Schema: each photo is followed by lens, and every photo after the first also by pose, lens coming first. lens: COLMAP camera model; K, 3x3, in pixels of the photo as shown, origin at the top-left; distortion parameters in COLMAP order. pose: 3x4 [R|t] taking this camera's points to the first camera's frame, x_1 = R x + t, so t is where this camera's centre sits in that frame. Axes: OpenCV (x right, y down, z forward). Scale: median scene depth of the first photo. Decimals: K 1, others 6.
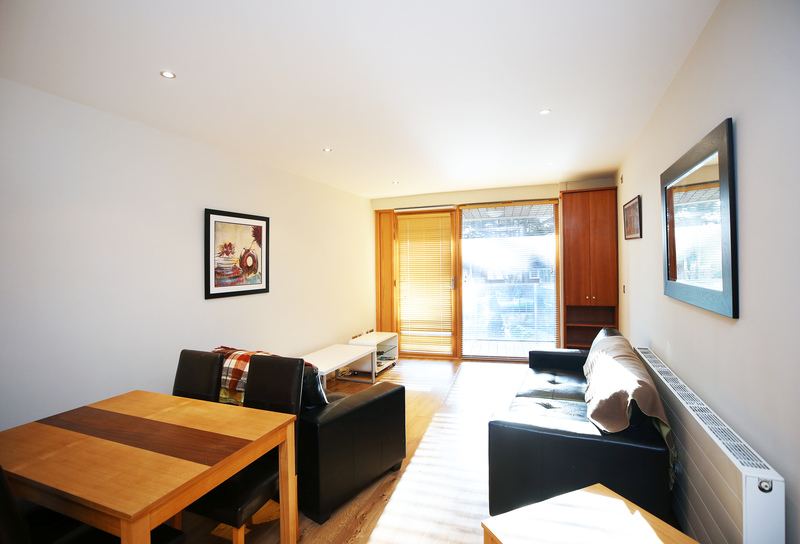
lens RADIAL K [[387.8, 0, 390.1], [0, 387.8, 267.0], [0, 0, 1]] dist [-0.018031, 0.003412]
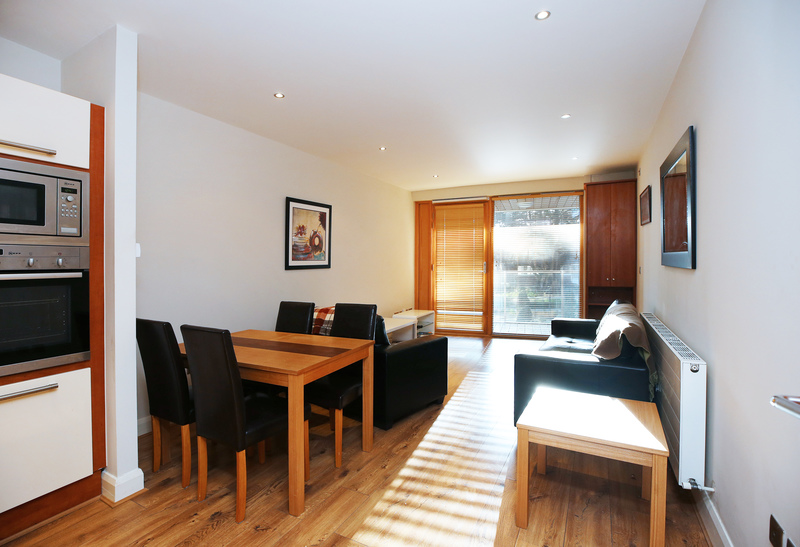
lens RADIAL K [[387.8, 0, 391.4], [0, 387.8, 270.3], [0, 0, 1]] dist [-0.018031, 0.003412]
pose [[0.997527, 0.011616, -0.069315, -0.041319], [-0.010316, 0.999765, 0.019075, 0.047599], [0.069520, -0.018313, 0.997412, -0.186334]]
